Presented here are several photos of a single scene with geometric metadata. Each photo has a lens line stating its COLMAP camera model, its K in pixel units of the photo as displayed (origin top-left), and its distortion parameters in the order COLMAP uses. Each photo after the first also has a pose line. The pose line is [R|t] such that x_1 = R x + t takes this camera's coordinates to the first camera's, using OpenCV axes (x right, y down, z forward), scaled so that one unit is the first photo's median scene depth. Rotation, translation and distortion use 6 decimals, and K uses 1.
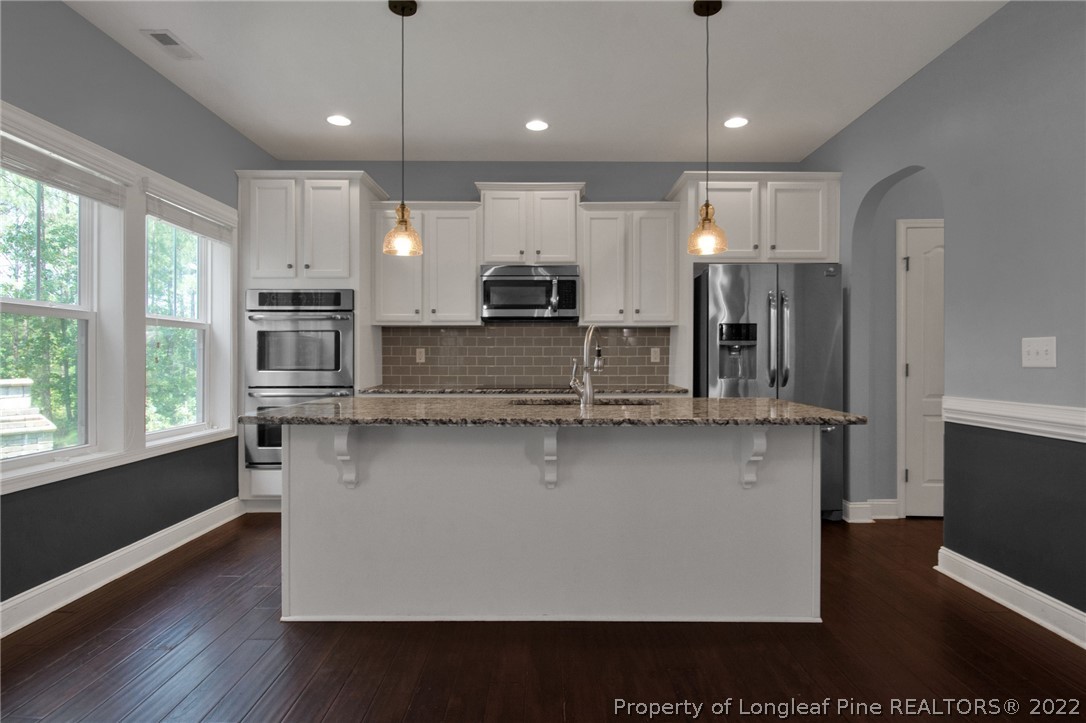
lens RADIAL K [[580.5, 0, 526.4], [0, 580.5, 370.3], [0, 0, 1]] dist [-0.016210, -0.010765]
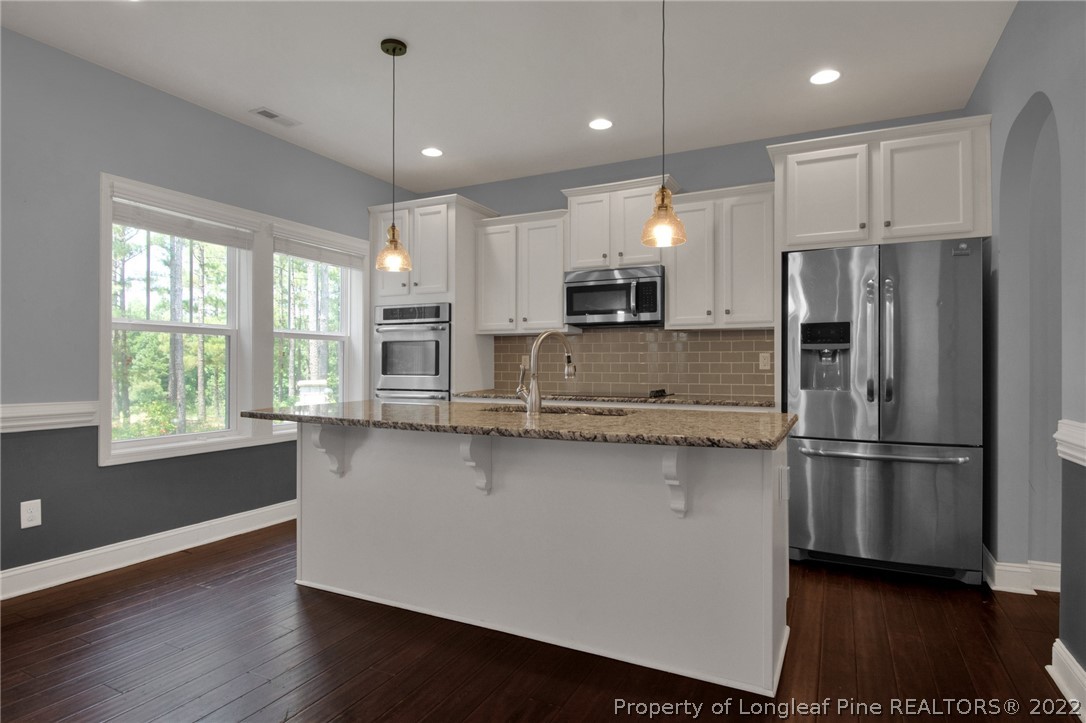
lens RADIAL K [[580.5, 0, 544.9], [0, 580.5, 375.0], [0, 0, 1]] dist [-0.016210, -0.010765]
pose [[0.895780, 0.008128, -0.444424, 0.357102], [-0.009782, 0.999951, -0.001428, -0.001678], [0.444391, 0.005627, 0.895815, 0.092231]]
